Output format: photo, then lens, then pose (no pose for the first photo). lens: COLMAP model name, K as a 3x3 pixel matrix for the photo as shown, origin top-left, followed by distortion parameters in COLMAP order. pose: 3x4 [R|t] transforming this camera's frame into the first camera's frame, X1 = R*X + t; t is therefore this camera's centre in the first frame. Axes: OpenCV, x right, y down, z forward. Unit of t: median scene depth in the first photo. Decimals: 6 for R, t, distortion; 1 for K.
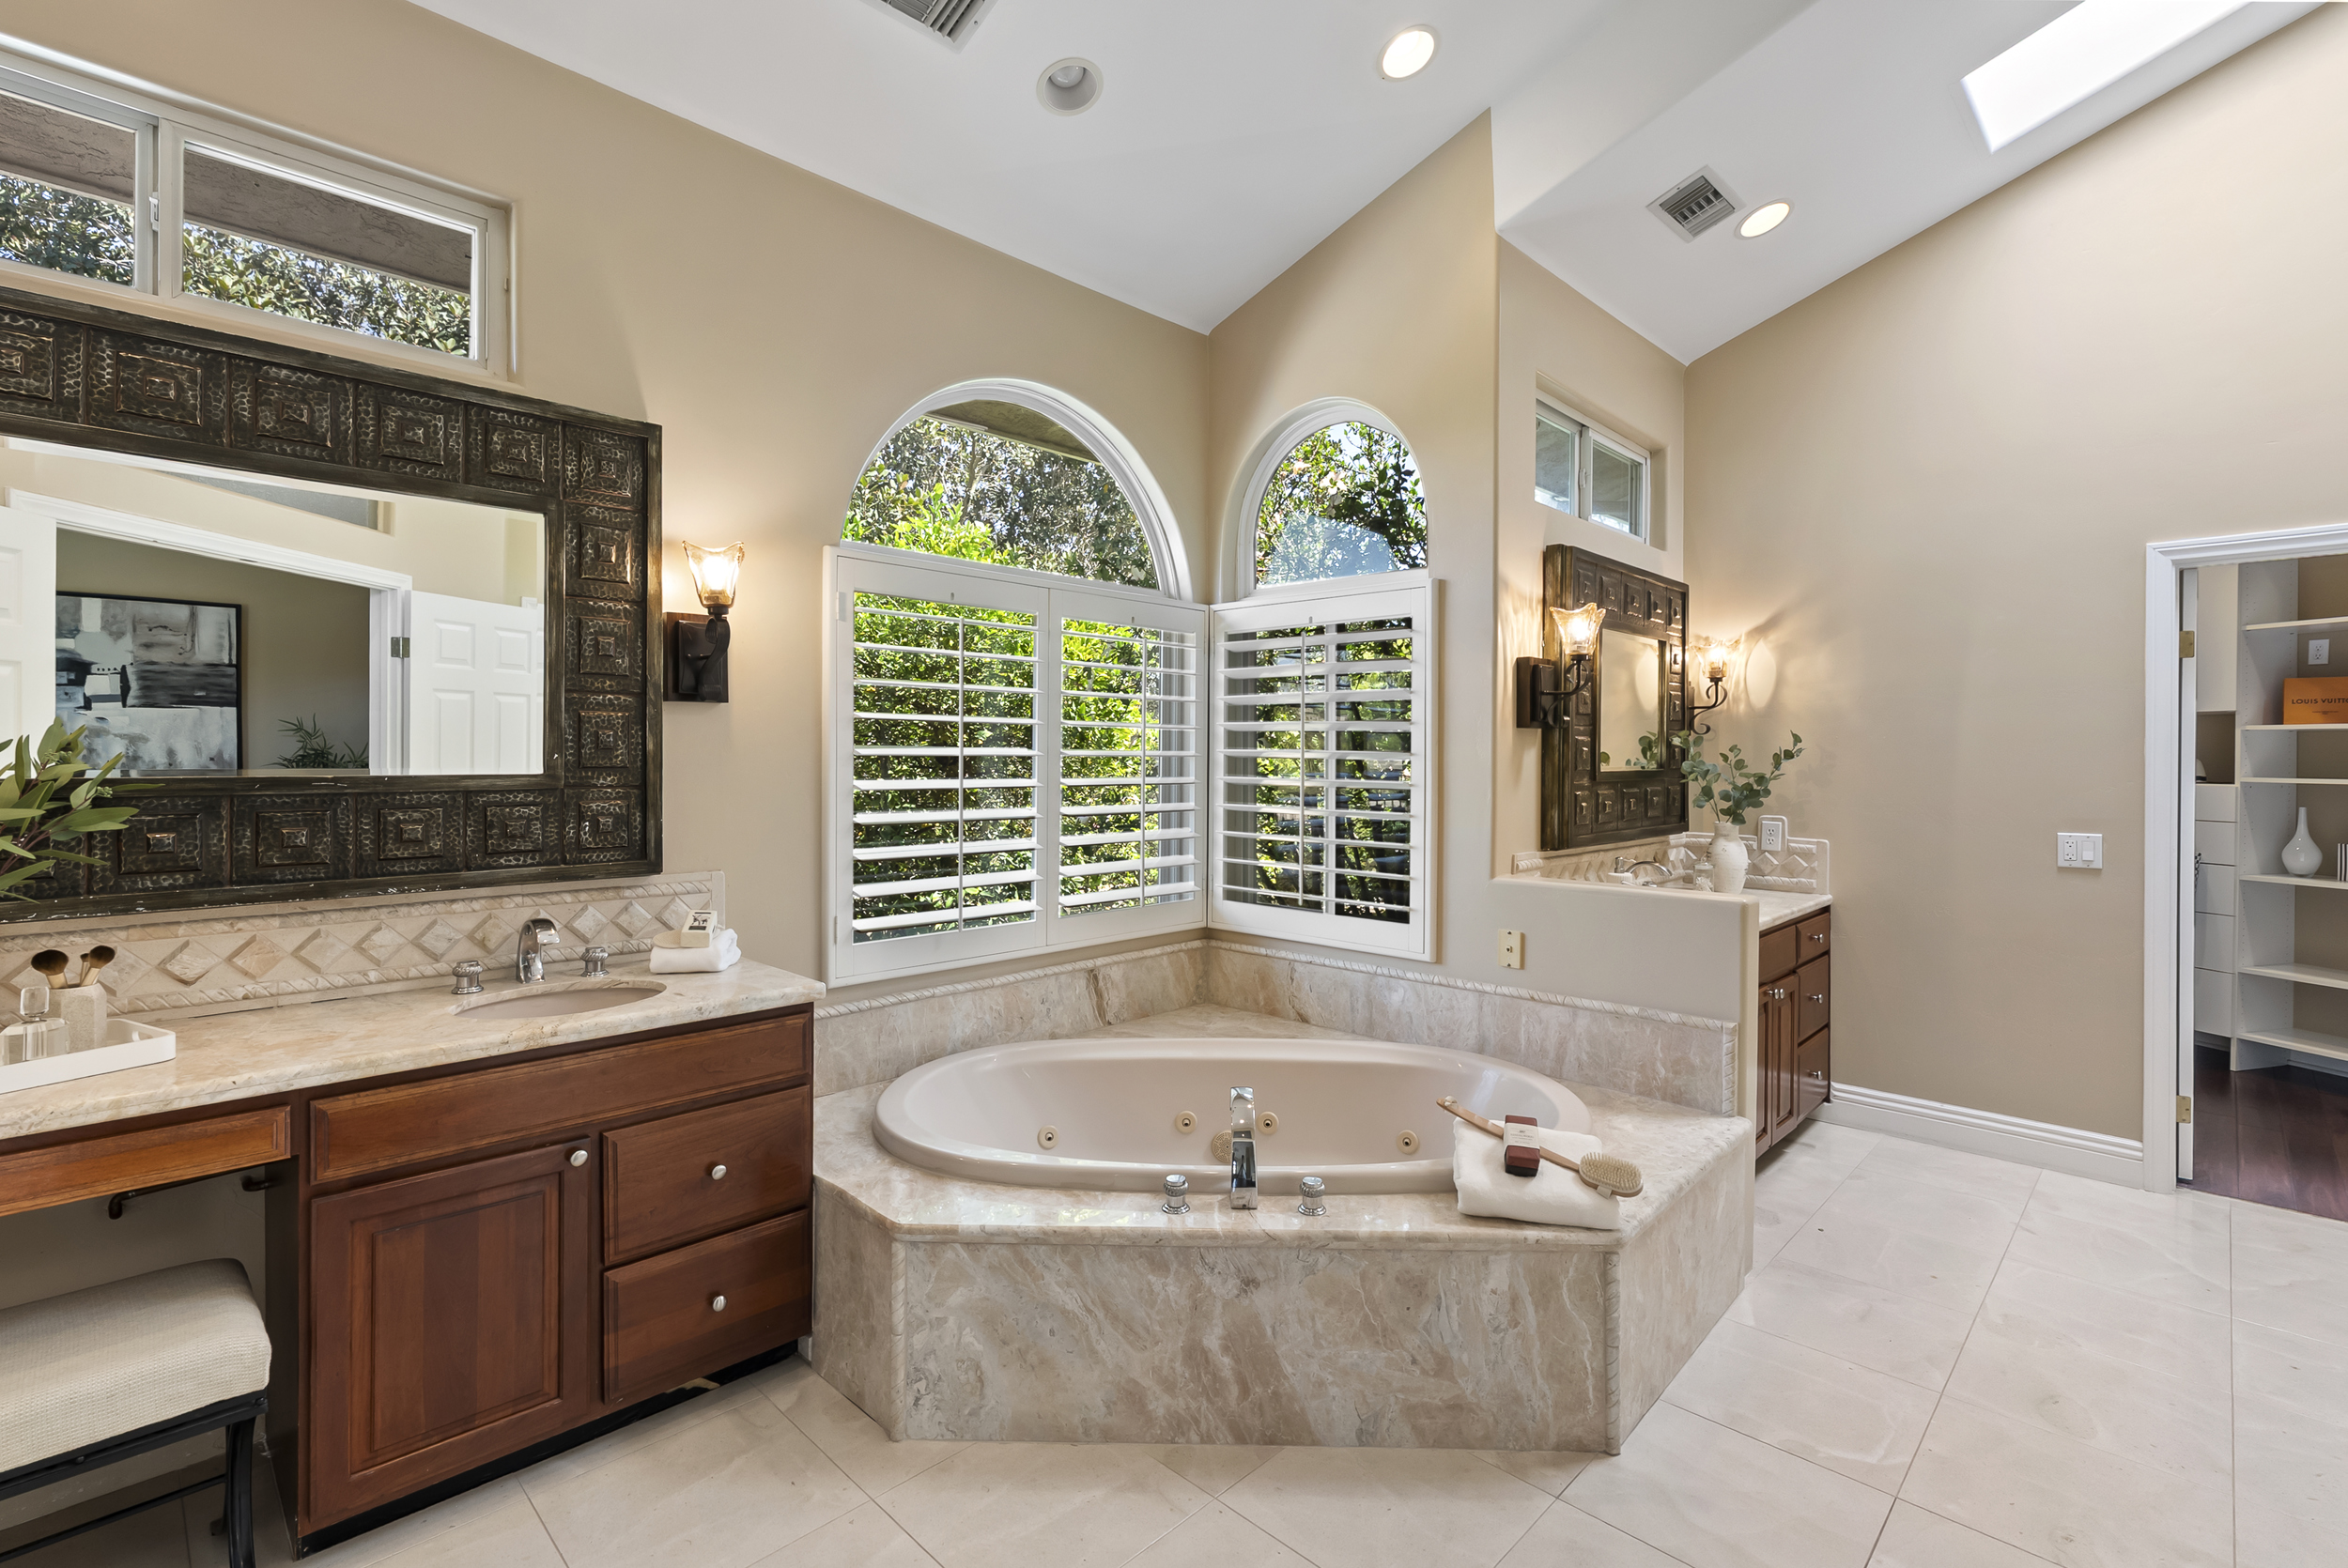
lens RADIAL K [[1092.2, 0, 1174.7], [0, 1092.2, 769.8], [0, 0, 1]] dist [-0.006449, 0.001252]
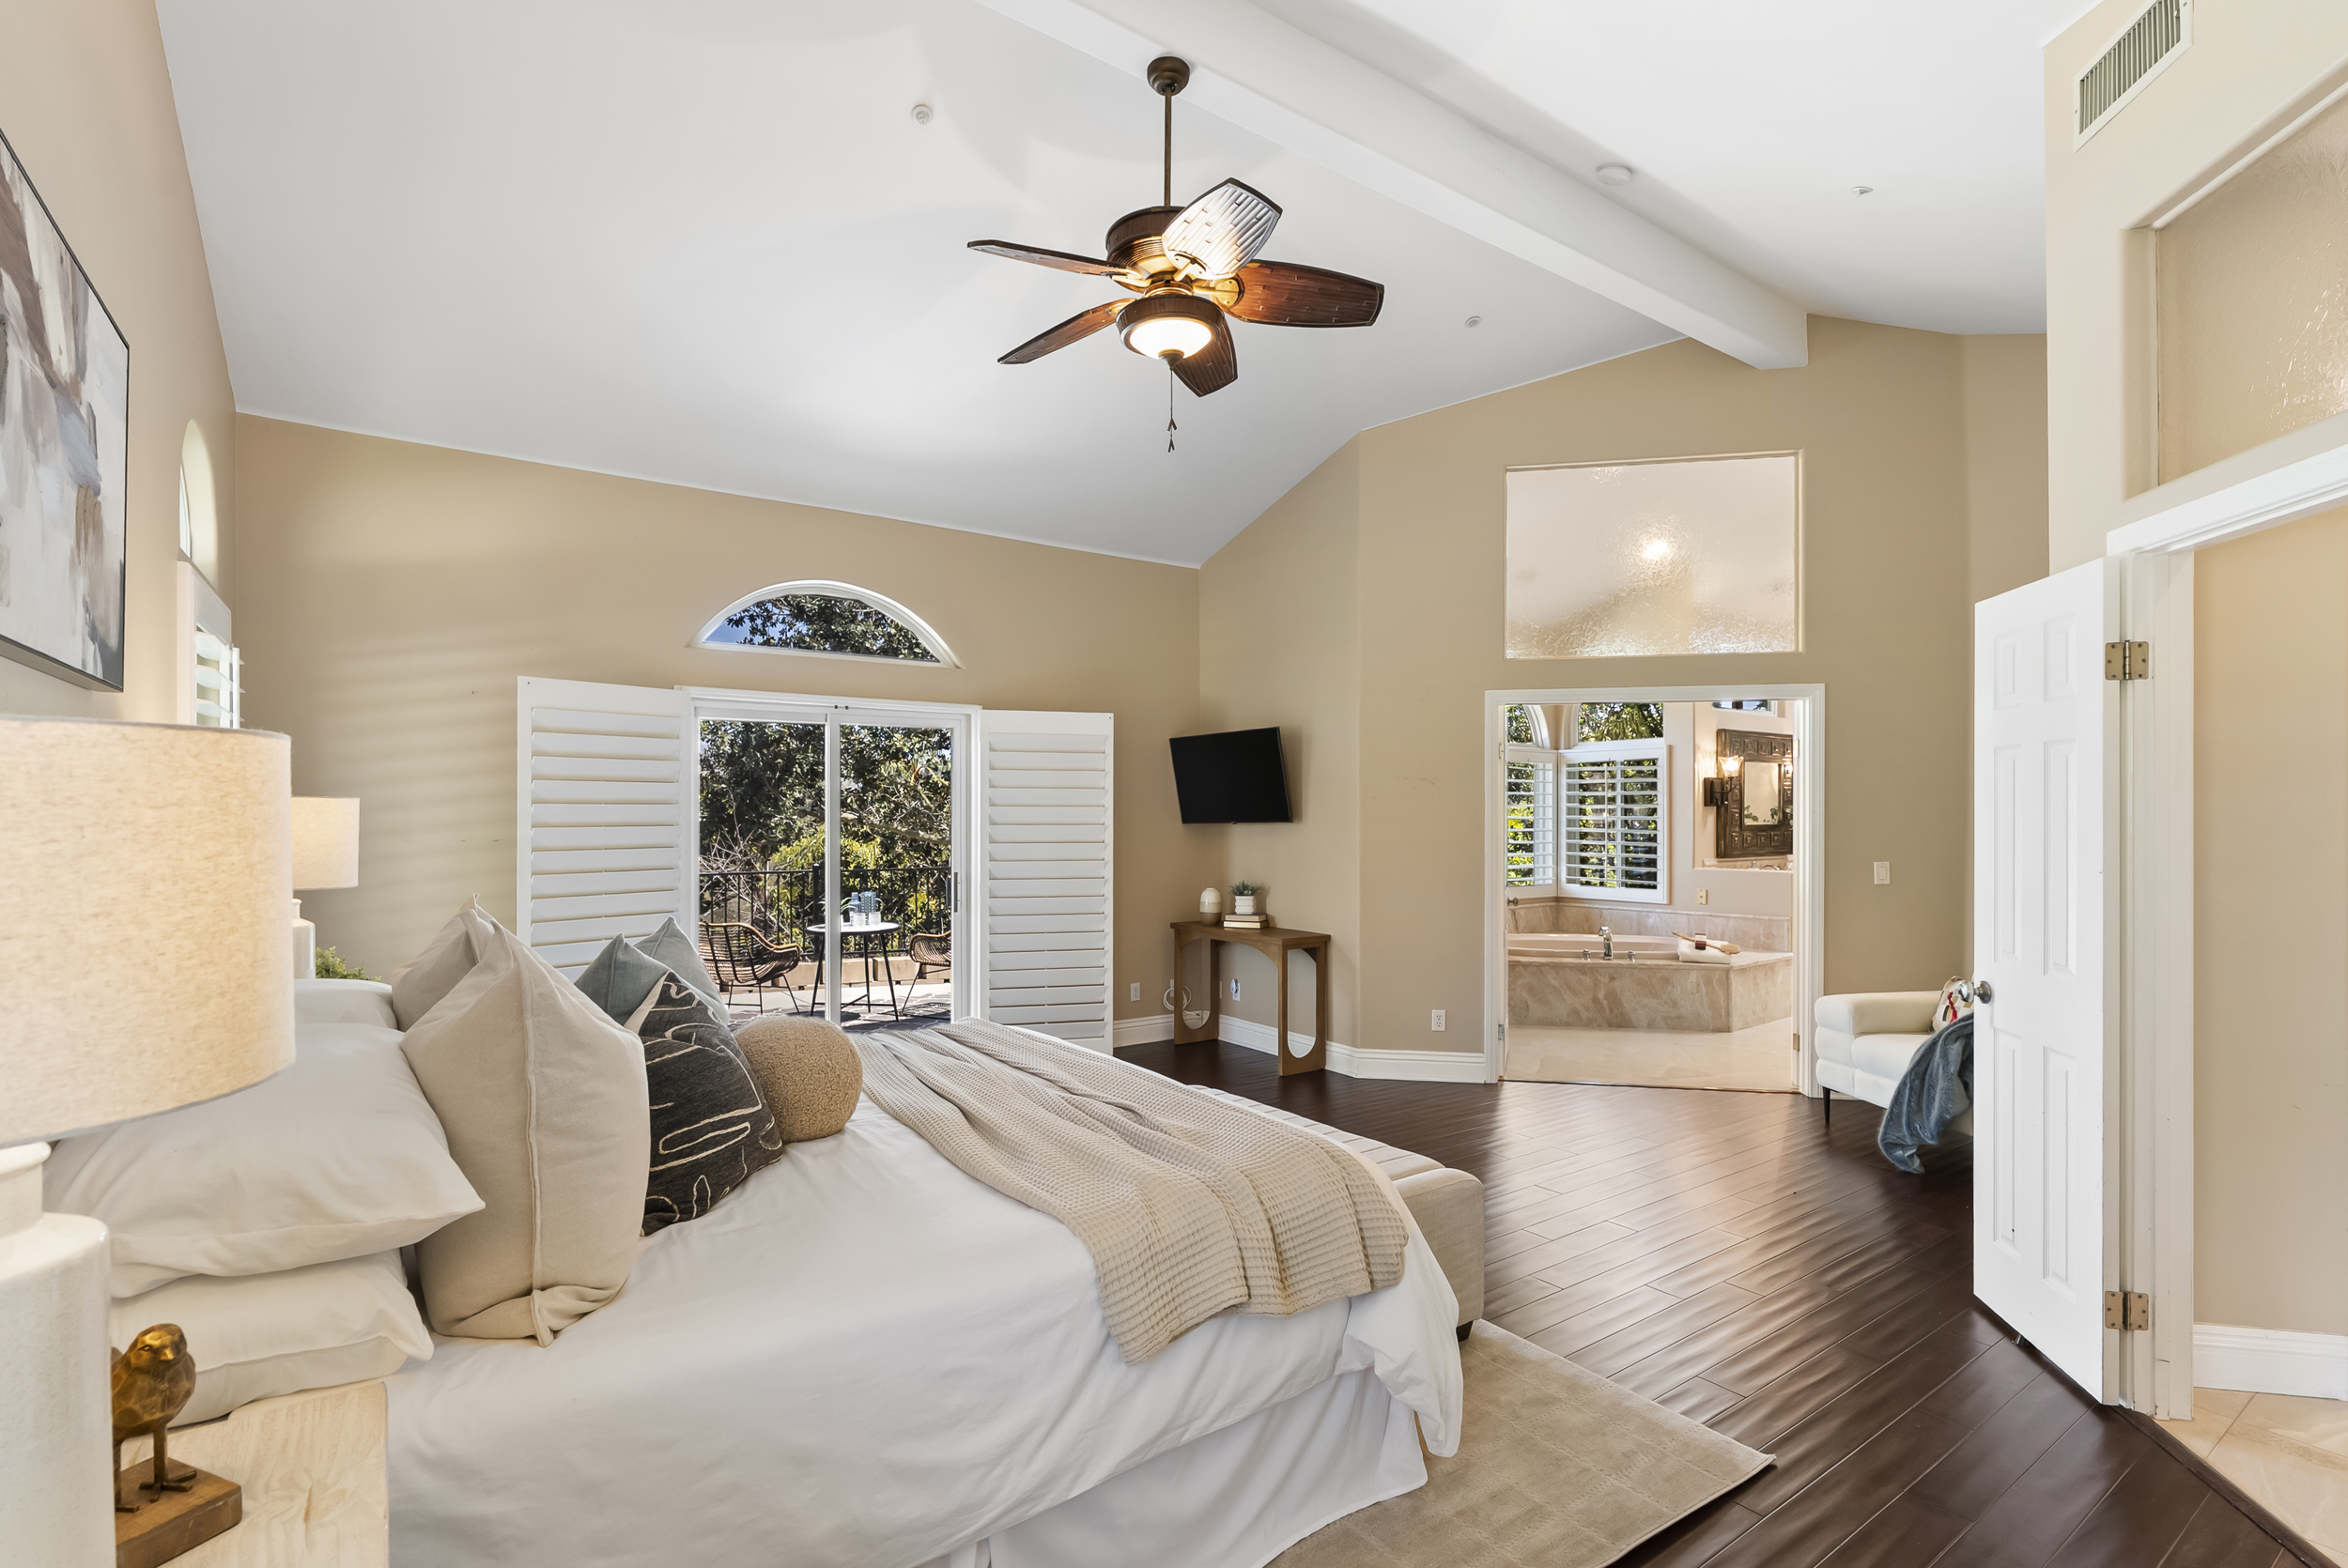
lens RADIAL K [[1092.2, 0, 1164.0], [0, 1092.2, 820.0], [0, 0, 1]] dist [-0.006449, 0.001252]
pose [[0.982601, -0.004689, -0.185669, -0.405665], [0.003308, 0.999965, -0.007742, 0.005516], [0.185699, 0.006993, 0.982582, -1.562738]]
